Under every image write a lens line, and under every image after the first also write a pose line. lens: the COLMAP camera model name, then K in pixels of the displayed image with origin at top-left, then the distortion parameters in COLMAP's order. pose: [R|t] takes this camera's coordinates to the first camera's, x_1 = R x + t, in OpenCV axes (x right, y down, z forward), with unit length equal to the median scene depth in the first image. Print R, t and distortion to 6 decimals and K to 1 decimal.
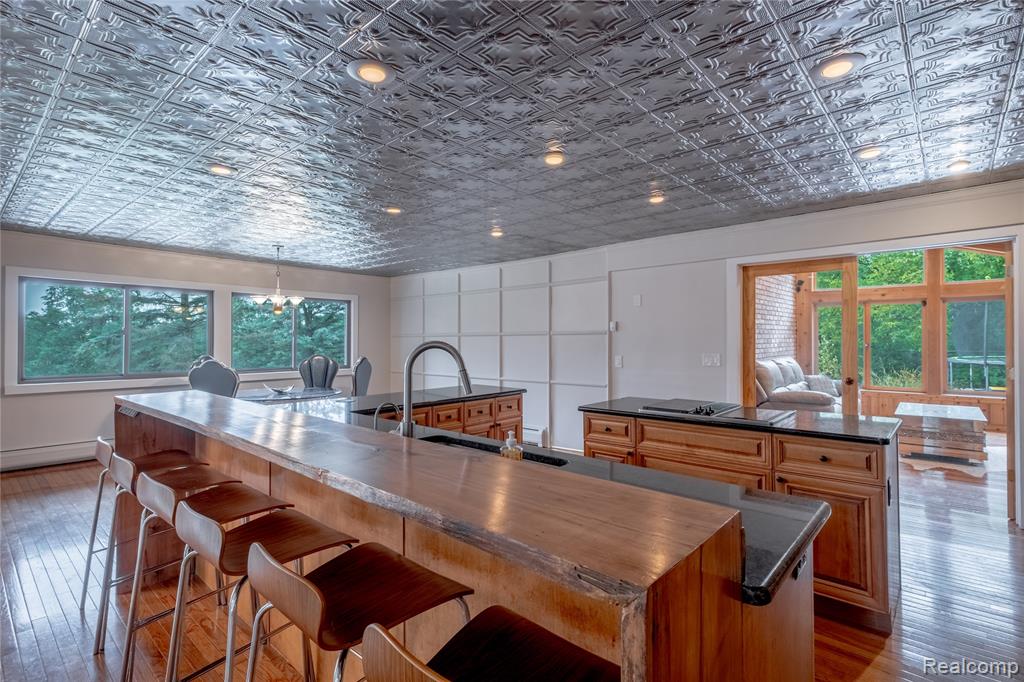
lens RADIAL K [[501.1, 0, 514.2], [0, 501.1, 343.6], [0, 0, 1]] dist [0.039738, -0.001625]
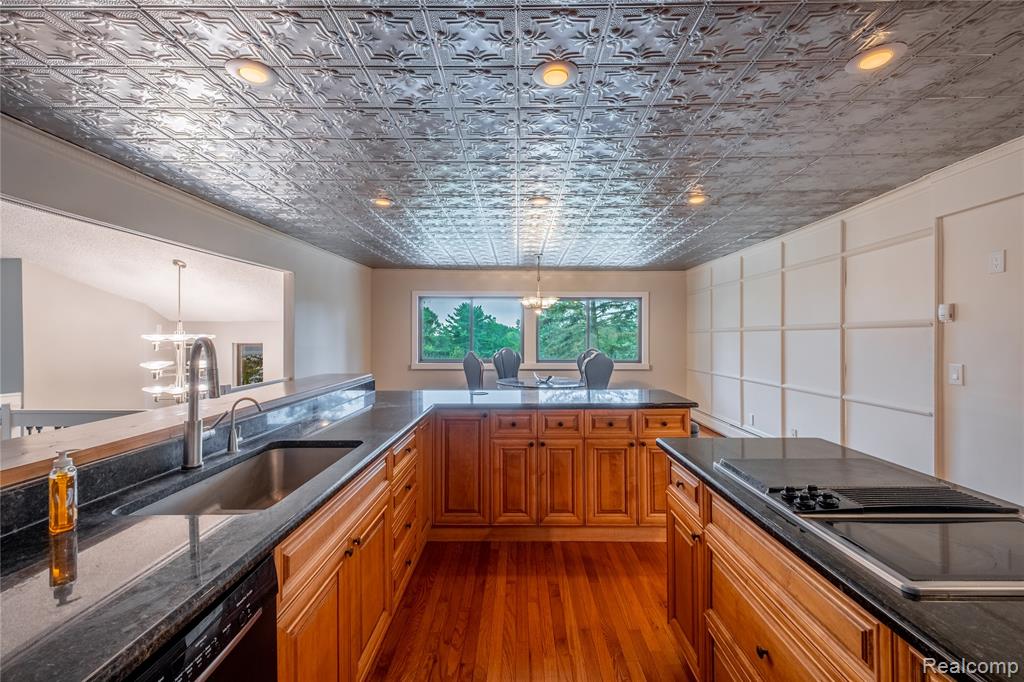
lens RADIAL K [[444.5, 0, 513.6], [0, 444.5, 327.6], [0, 0, 1]] dist [0.015201, -0.002380]
pose [[0.651664, -0.013671, -0.758384, 0.204551], [-0.006469, 0.999701, -0.023580, -0.000779], [0.758480, 0.020272, 0.651381, 0.221165]]
